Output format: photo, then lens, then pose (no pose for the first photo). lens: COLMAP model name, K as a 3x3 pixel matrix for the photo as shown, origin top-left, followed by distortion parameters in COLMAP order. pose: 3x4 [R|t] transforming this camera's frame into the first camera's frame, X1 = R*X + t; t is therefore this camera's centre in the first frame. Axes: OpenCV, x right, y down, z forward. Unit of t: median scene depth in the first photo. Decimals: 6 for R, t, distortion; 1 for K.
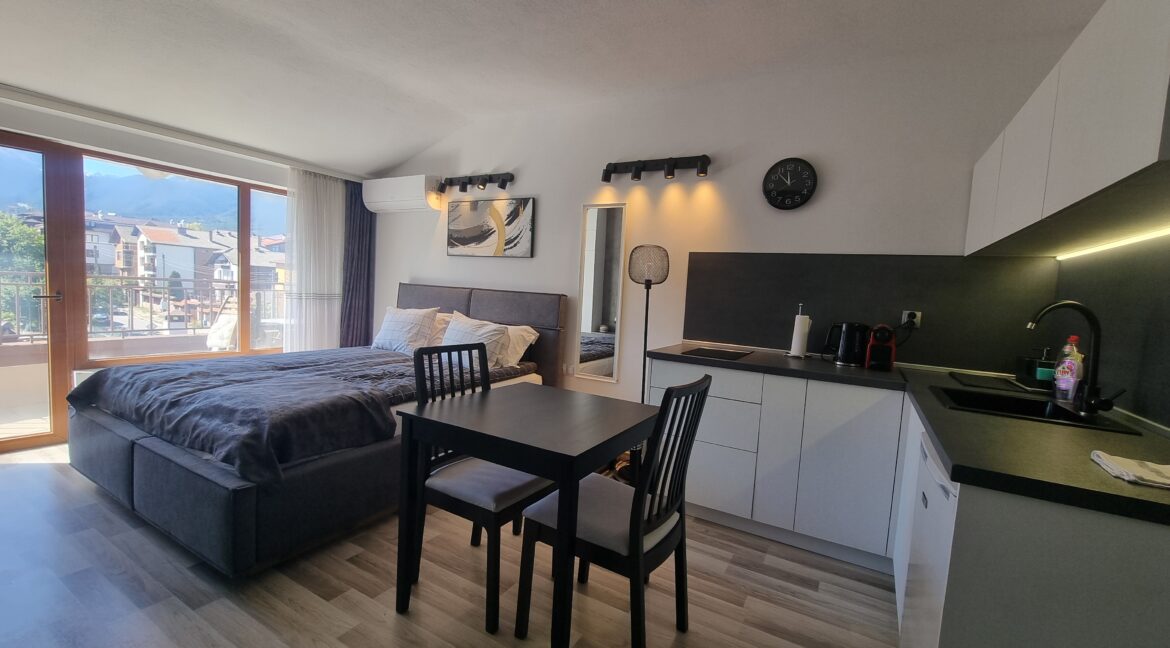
lens RADIAL K [[473.7, 0, 592.8], [0, 473.7, 327.4], [0, 0, 1]] dist [-0.006548, 0.001368]
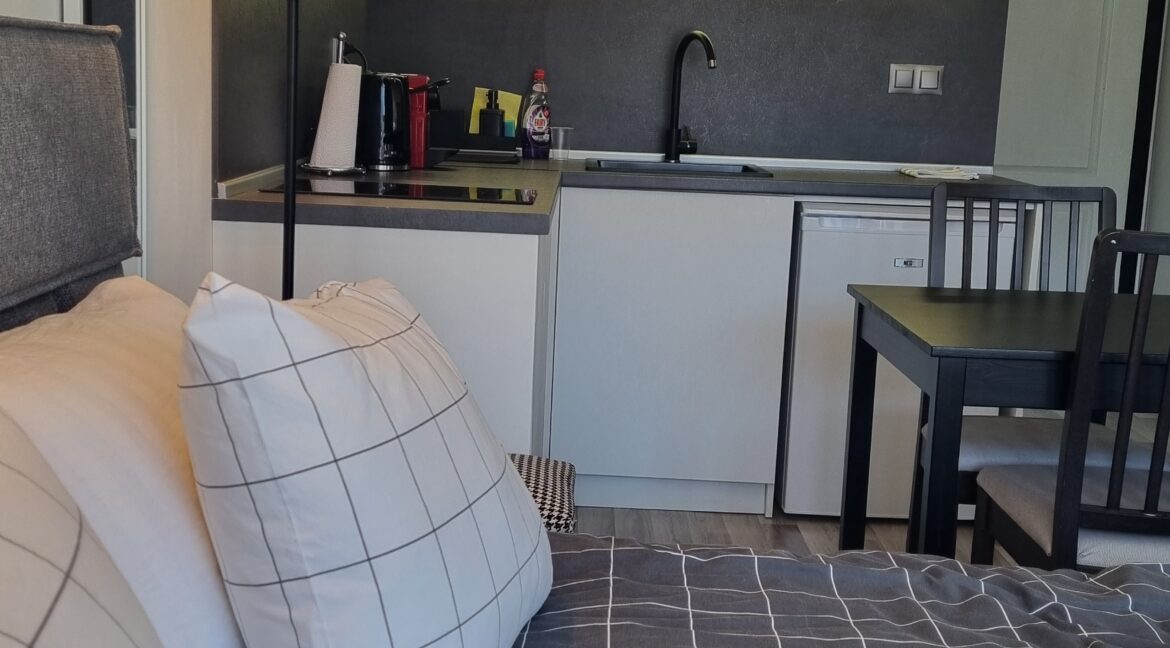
lens RADIAL K [[1555.4, 0, 561.1], [0, 1555.4, 339.5], [0, 0, 1]] dist [0.056757, 0.000000]
pose [[-0.478115, -0.225914, 0.848746, -0.708752], [-0.001239, 0.966526, 0.256566, -0.123242], [-0.878297, 0.121616, -0.462390, 1.323181]]
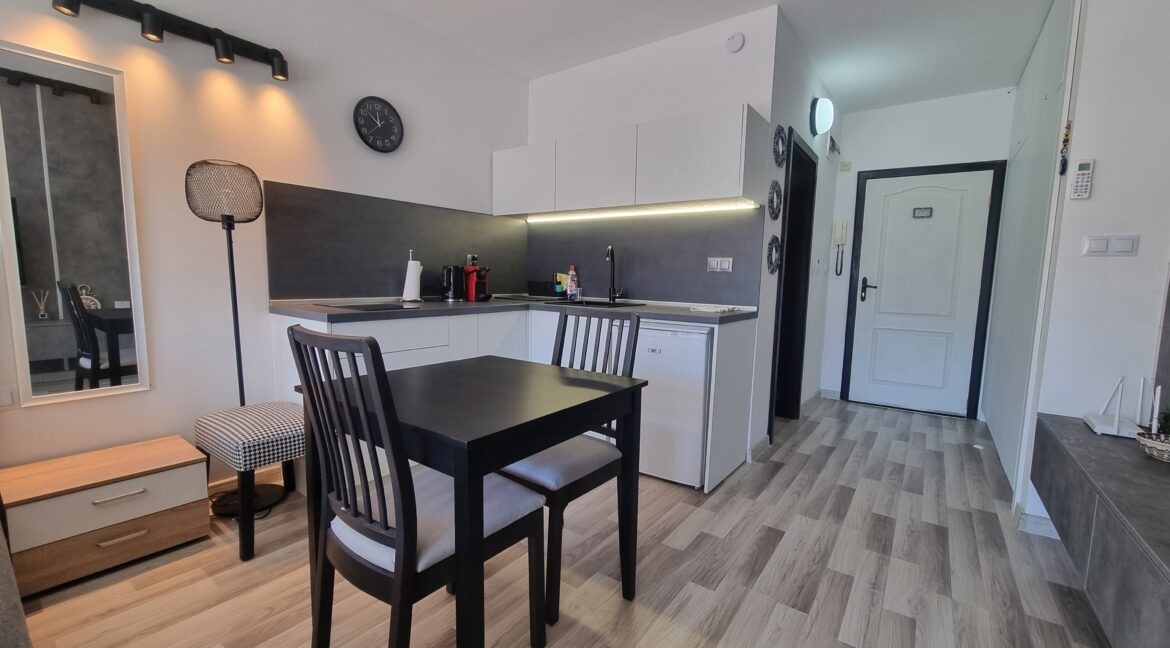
lens RADIAL K [[473.7, 0, 592.8], [0, 473.7, 329.0], [0, 0, 1]] dist [-0.006548, 0.001368]
pose [[0.108835, -0.169001, 0.979589, -0.517229], [0.059470, 0.984784, 0.163290, -0.022495], [-0.992279, 0.040484, 0.117229, 0.438324]]
